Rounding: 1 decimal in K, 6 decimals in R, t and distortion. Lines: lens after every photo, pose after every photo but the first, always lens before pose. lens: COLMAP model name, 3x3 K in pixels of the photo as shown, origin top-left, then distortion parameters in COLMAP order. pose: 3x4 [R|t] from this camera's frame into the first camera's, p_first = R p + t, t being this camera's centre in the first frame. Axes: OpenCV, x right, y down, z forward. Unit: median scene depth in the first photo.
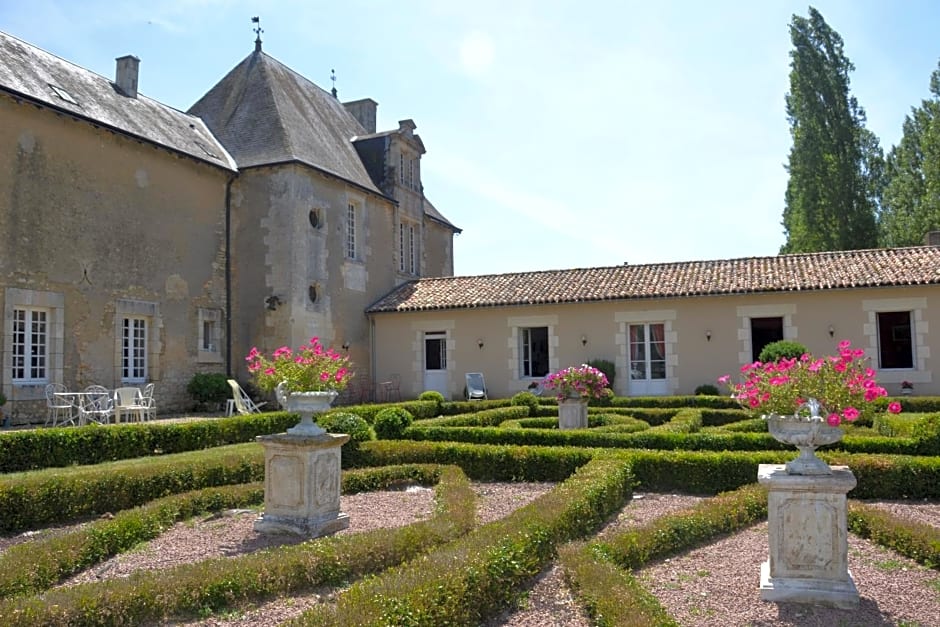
lens RADIAL K [[707.9, 0, 436.9], [0, 707.9, 316.2], [0, 0, 1]] dist [-0.071080, 0.007981]
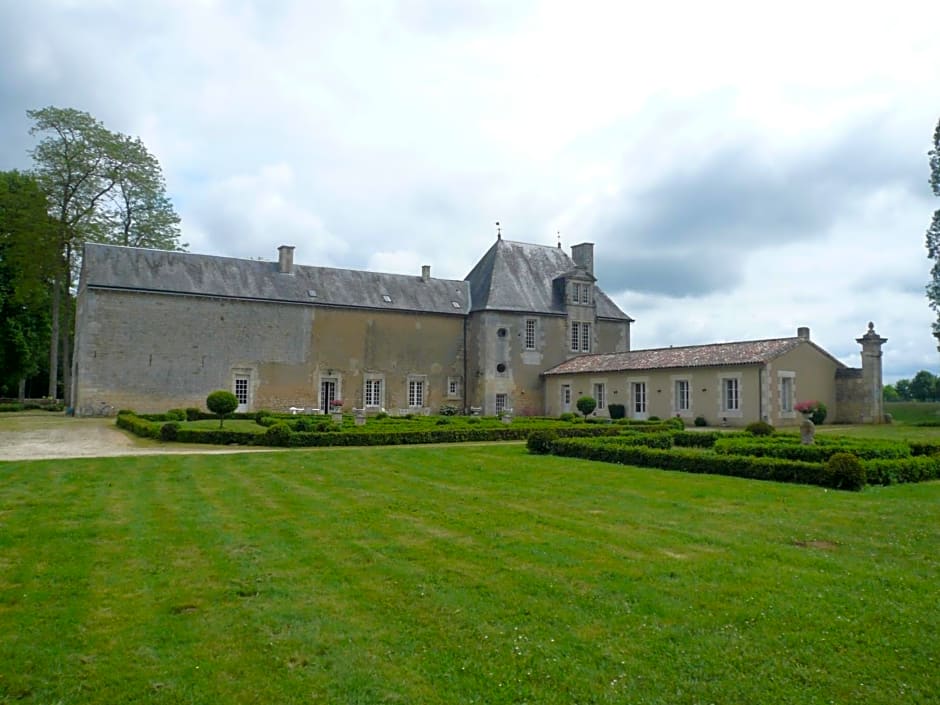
lens RADIAL K [[755.9, 0, 470.0], [0, 755.9, 352.5], [0, 0, 1]] dist [-0.034638, -0.001418]
pose [[0.803391, -0.022109, -0.595042, 1.130057], [0.020255, 0.999747, -0.009799, -0.060730], [0.595108, -0.004180, 0.803635, -0.903068]]
